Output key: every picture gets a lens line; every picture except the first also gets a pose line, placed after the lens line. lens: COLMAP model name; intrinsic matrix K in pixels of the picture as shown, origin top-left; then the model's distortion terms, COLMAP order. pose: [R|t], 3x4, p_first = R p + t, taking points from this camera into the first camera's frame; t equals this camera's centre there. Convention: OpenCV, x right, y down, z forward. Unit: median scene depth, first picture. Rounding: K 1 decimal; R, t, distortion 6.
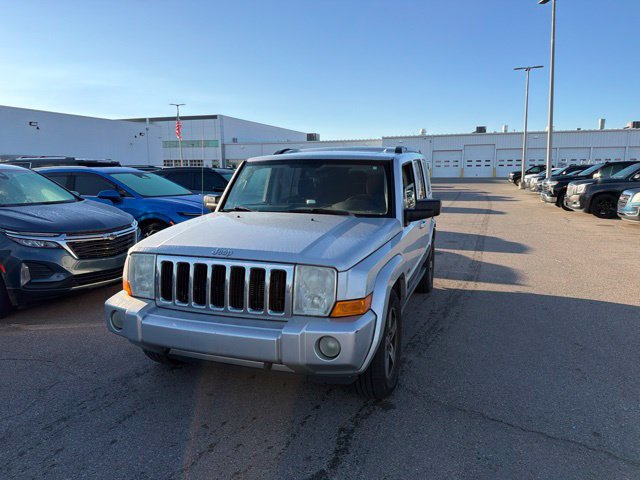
lens RADIAL K [[443.1, 0, 318.3], [0, 443.1, 235.6], [0, 0, 1]] dist [0.059152, -0.074001]
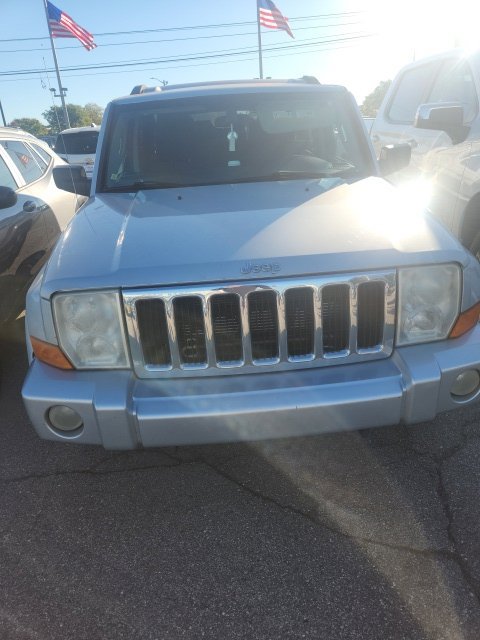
lens RADIAL K [[443.1, 0, 240.9], [0, 443.1, 322.1], [0, 0, 1]] dist [0.058824, -0.074002]
pose [[0.918492, -0.211313, 0.334244, -0.408462], [0.115980, 0.952029, 0.283176, -0.053080], [-0.378049, -0.221329, 0.898940, 0.458420]]
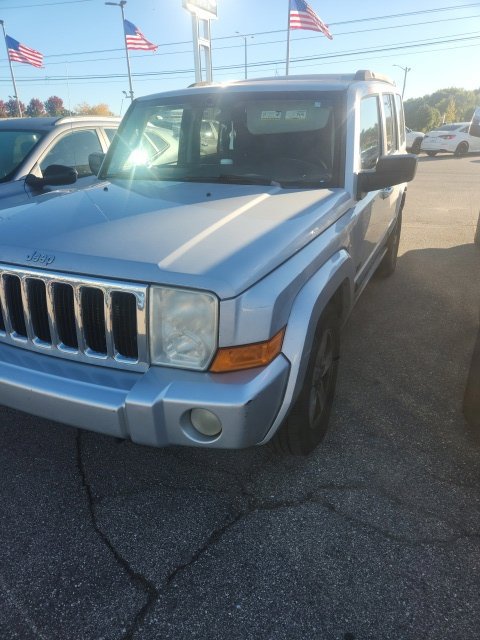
lens RADIAL K [[443.1, 0, 240.9], [0, 443.1, 322.1], [0, 0, 1]] dist [0.058824, -0.074002]
pose [[0.996383, 0.016206, -0.083411, 0.103766], [0.007811, 0.960018, 0.279831, -0.044412], [0.084610, -0.279470, 0.956419, 0.382528]]
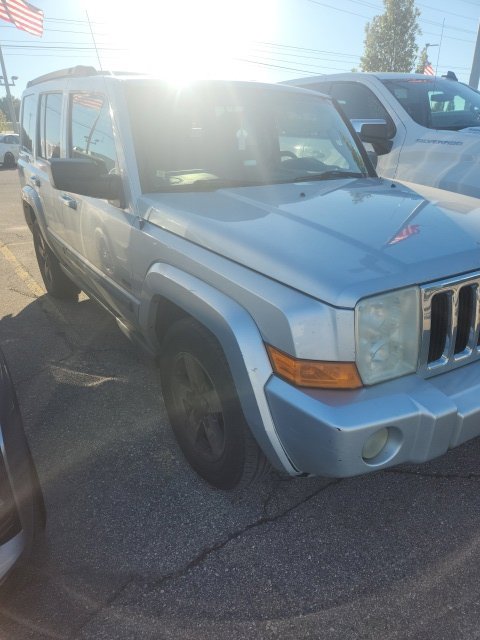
lens RADIAL K [[443.1, 0, 240.9], [0, 443.1, 322.1], [0, 0, 1]] dist [0.058824, -0.074002]
pose [[0.595231, -0.323962, 0.735356, -0.835045], [0.111110, 0.939520, 0.323969, -0.098685], [-0.795836, -0.111131, 0.595227, 0.849750]]
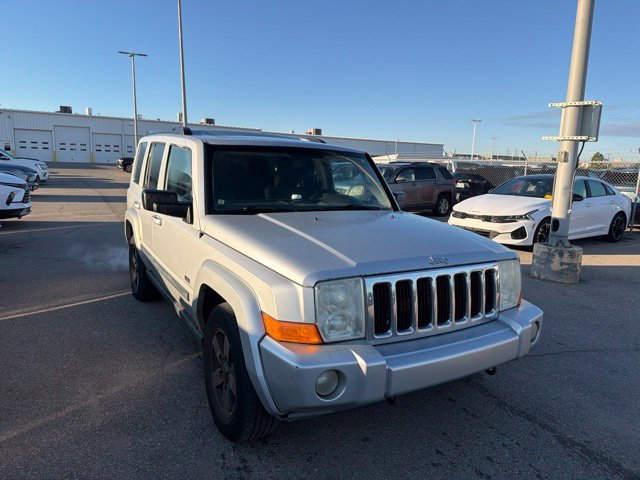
lens RADIAL K [[443.1, 0, 320.7], [0, 443.1, 241.4], [0, 0, 1]] dist [0.058824, -0.074002]
pose [[0.635966, -0.105825, 0.764427, -0.942436], [0.072776, 0.994363, 0.077110, -0.075932], [-0.768278, 0.006592, 0.640083, 0.580643]]
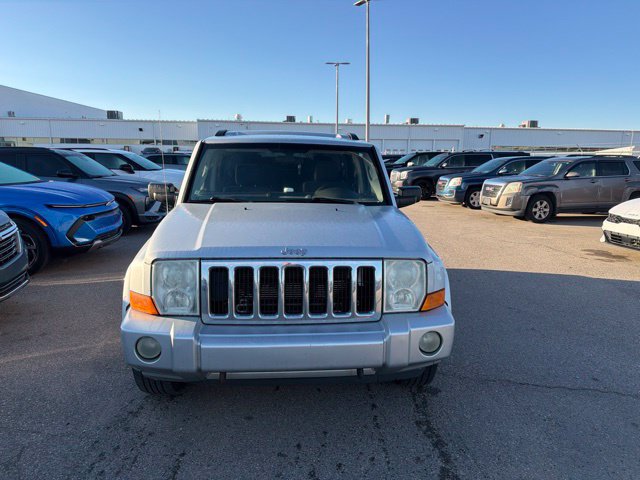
lens RADIAL K [[441.6, 0, 320.4], [0, 441.6, 238.2], [0, 0, 1]] dist [0.061835, -0.074563]
pose [[0.911512, -0.056689, 0.407349, -0.479450], [0.041028, 0.998048, 0.047085, -0.024312], [-0.409223, -0.026206, 0.912058, 0.188138]]
